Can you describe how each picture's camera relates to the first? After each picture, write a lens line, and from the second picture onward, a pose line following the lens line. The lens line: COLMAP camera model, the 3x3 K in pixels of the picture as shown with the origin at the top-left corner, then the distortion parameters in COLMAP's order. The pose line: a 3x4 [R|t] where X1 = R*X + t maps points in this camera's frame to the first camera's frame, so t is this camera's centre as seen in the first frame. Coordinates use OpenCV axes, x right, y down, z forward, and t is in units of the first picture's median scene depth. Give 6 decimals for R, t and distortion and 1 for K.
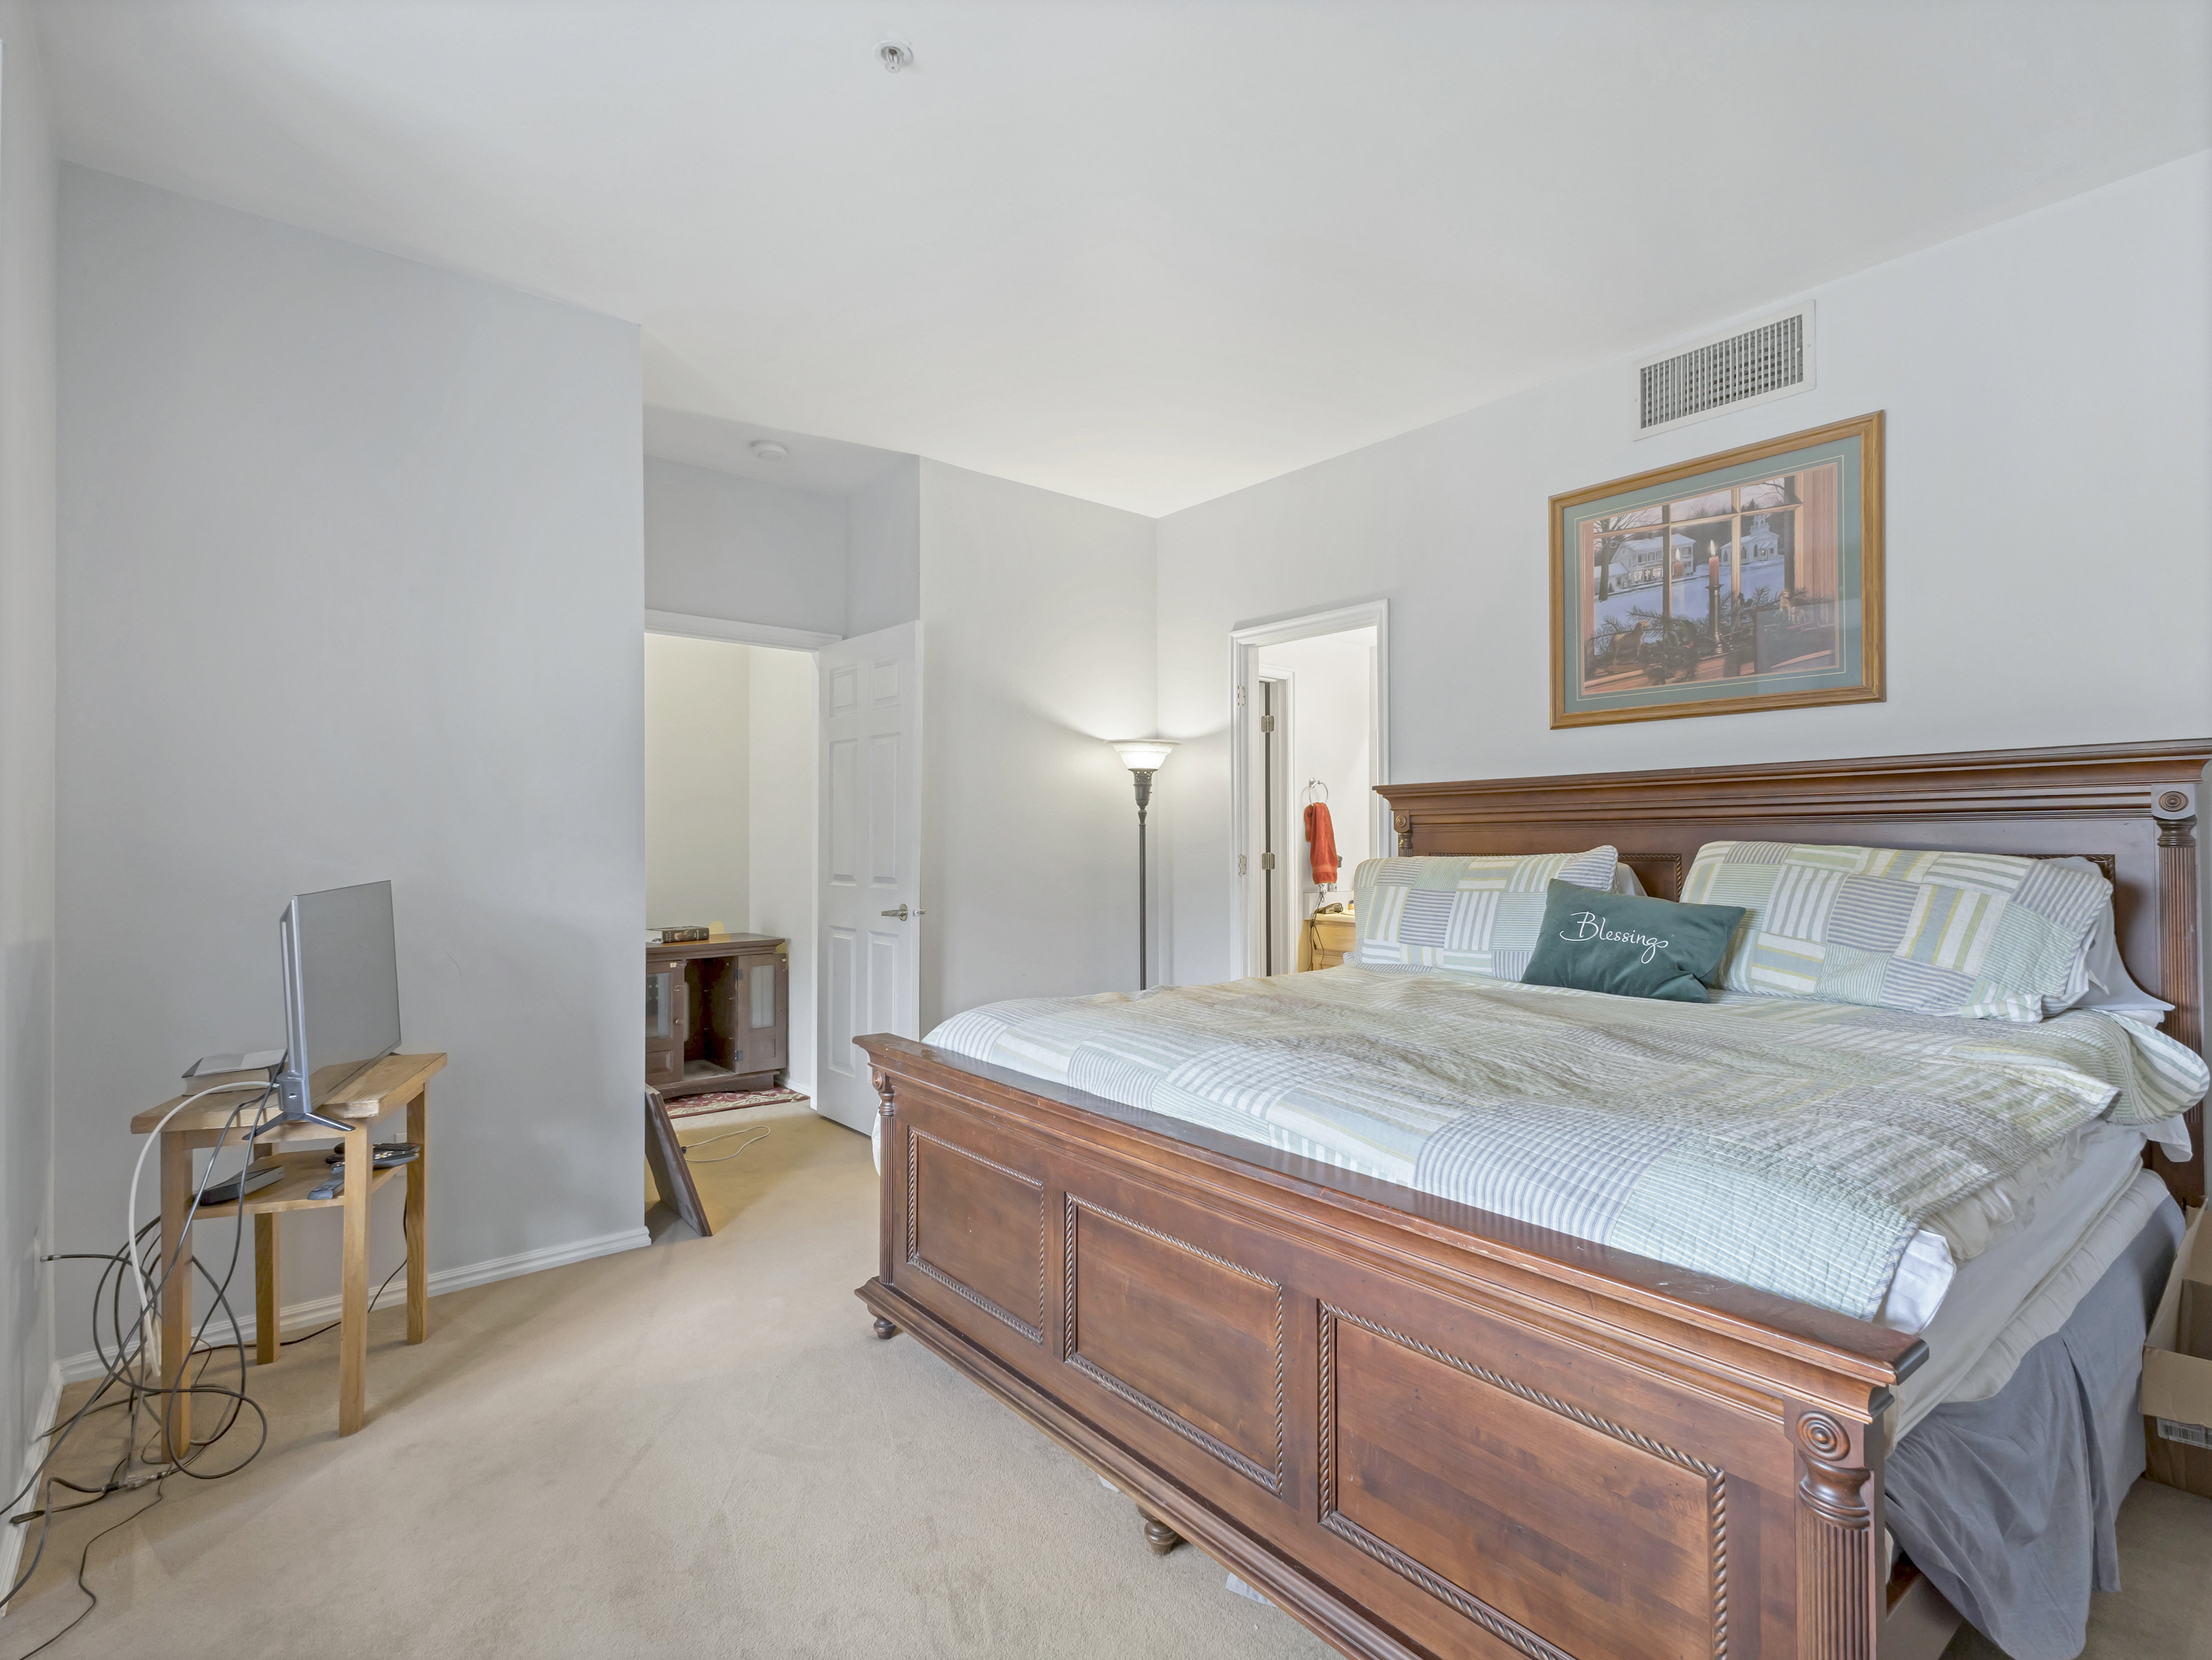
lens RADIAL K [[1085.2, 0, 1119.6], [0, 1085.2, 834.2], [0, 0, 1]] dist [0.005428, 0.002800]
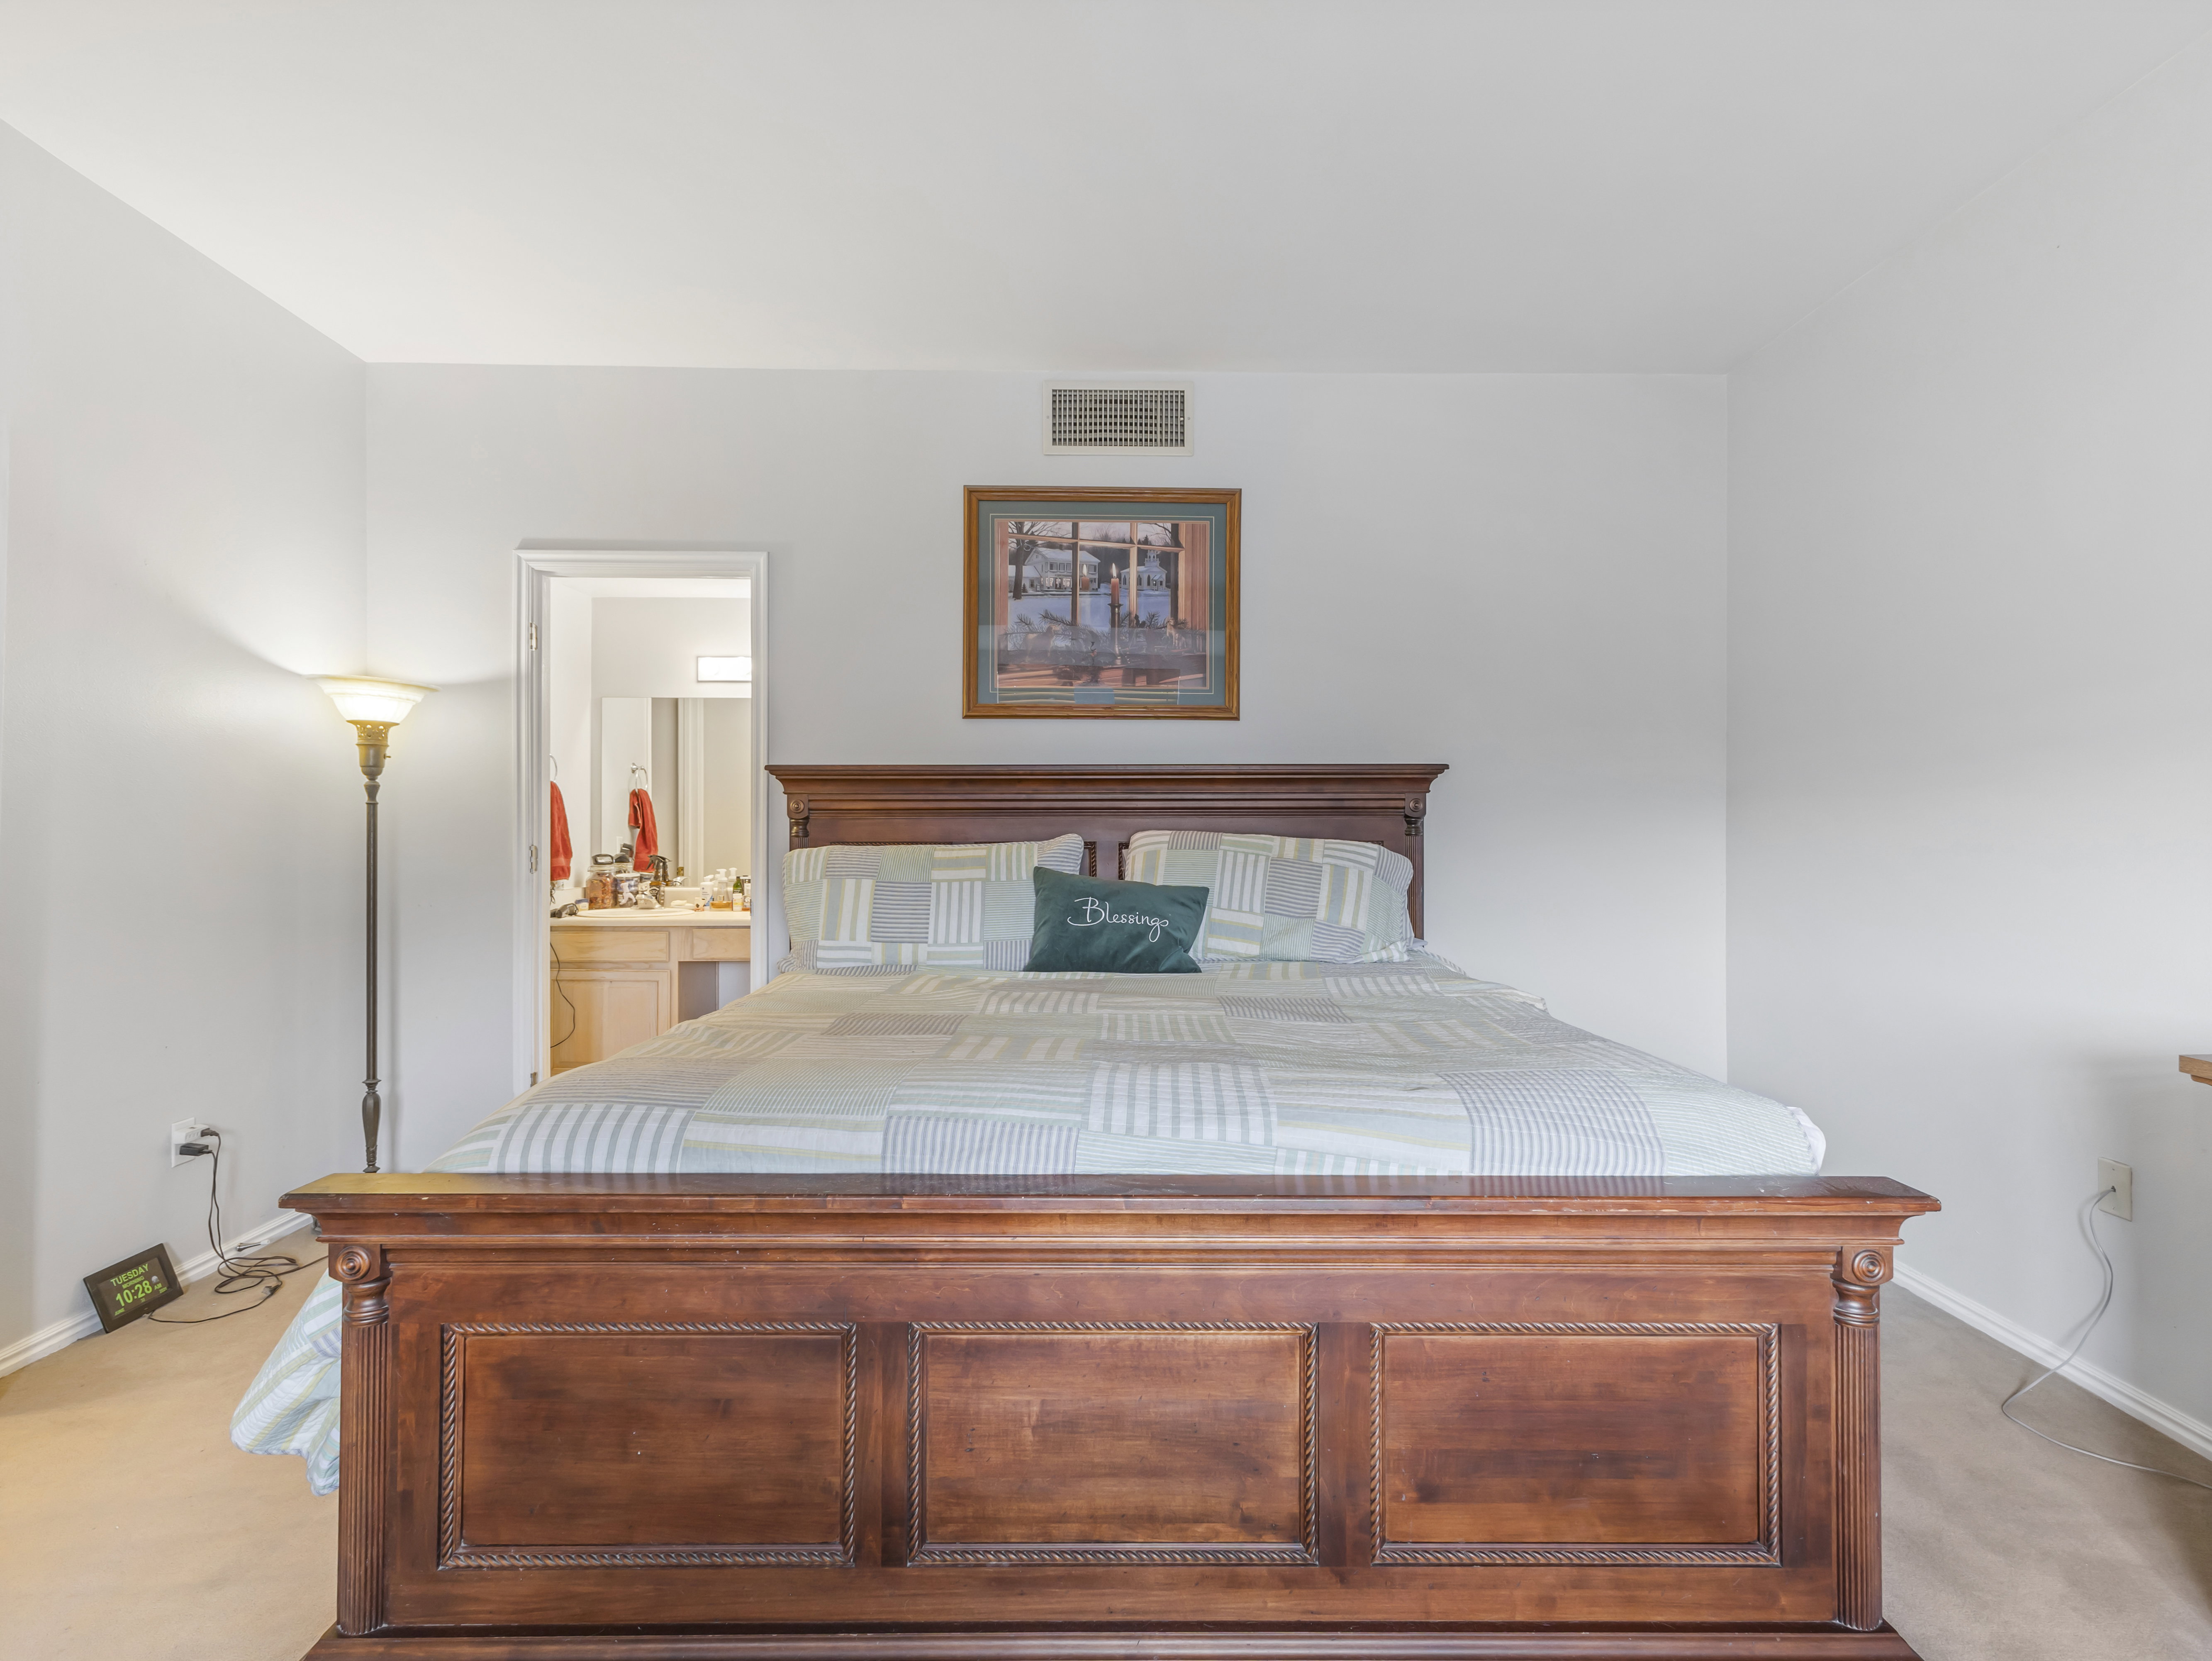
lens RADIAL K [[1085.2, 0, 1107.9], [0, 1085.2, 834.1], [0, 0, 1]] dist [0.005428, 0.002800]
pose [[0.623148, 0.002482, 0.782100, -0.353496], [-0.009590, 0.999944, 0.004467, 0.005287], [-0.782045, -0.010284, 0.623137, 0.314285]]
